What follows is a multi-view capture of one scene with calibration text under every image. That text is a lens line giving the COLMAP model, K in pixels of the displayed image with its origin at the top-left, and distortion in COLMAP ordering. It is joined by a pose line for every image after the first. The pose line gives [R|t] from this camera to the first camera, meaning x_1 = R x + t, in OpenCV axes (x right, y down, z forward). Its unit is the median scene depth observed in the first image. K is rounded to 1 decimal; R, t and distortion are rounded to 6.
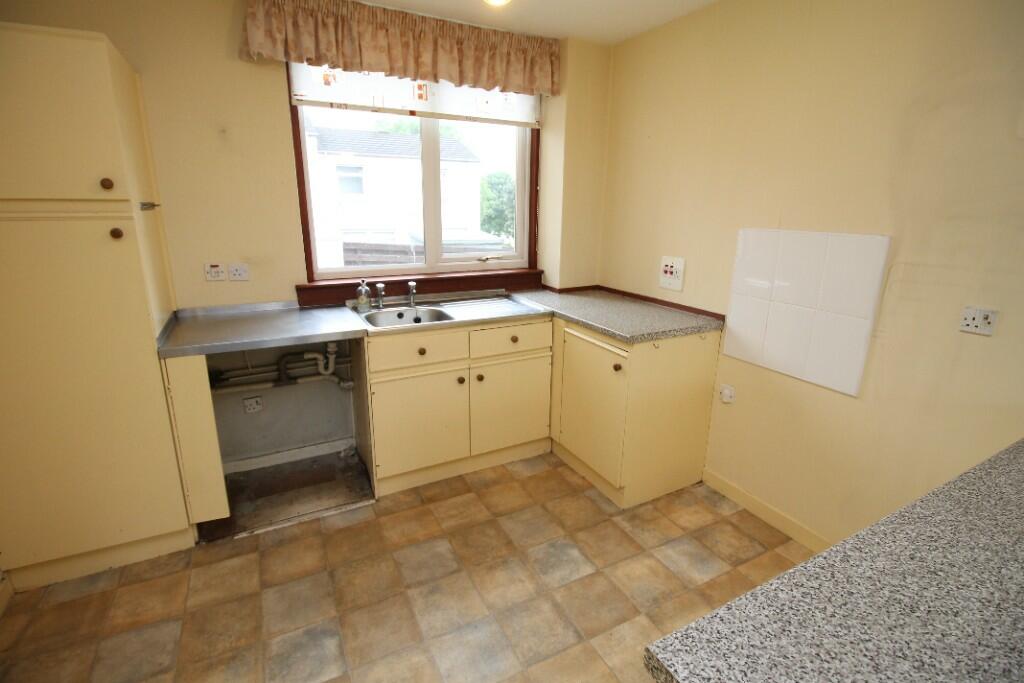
lens RADIAL K [[477.3, 0, 512.5], [0, 477.3, 330.2], [0, 0, 1]] dist [0.002291, -0.013557]
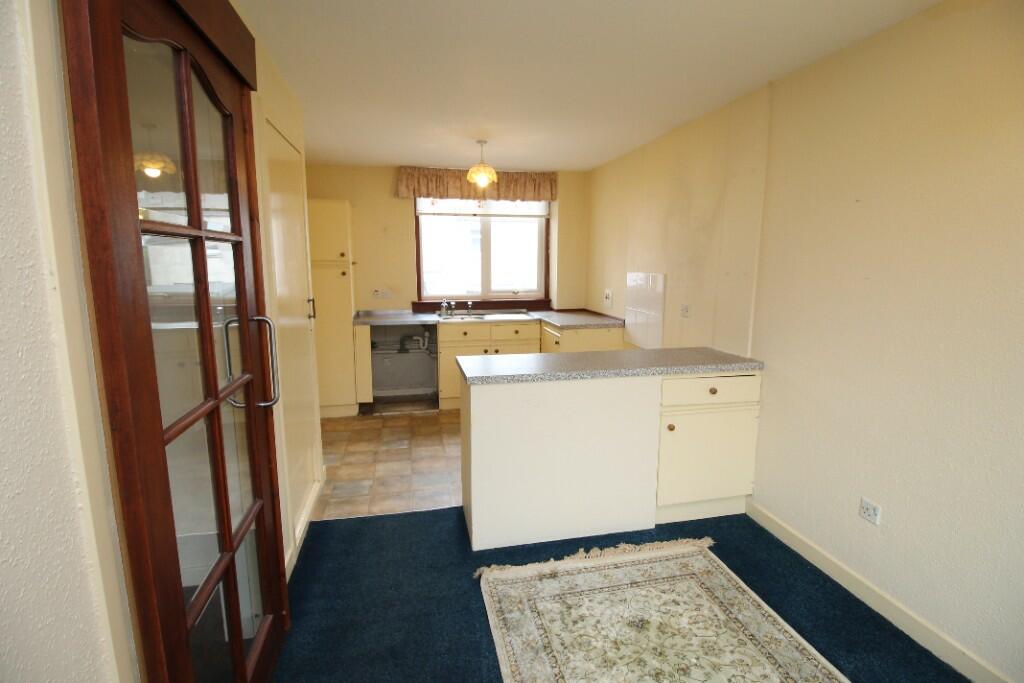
lens RADIAL K [[477.3, 0, 512.5], [0, 477.3, 330.2], [0, 0, 1]] dist [0.002291, -0.013557]
pose [[0.962706, 0.027128, -0.269187, 0.498066], [-0.057512, 0.992740, -0.105639, 0.213448], [0.264367, 0.117181, 0.957277, -0.795978]]
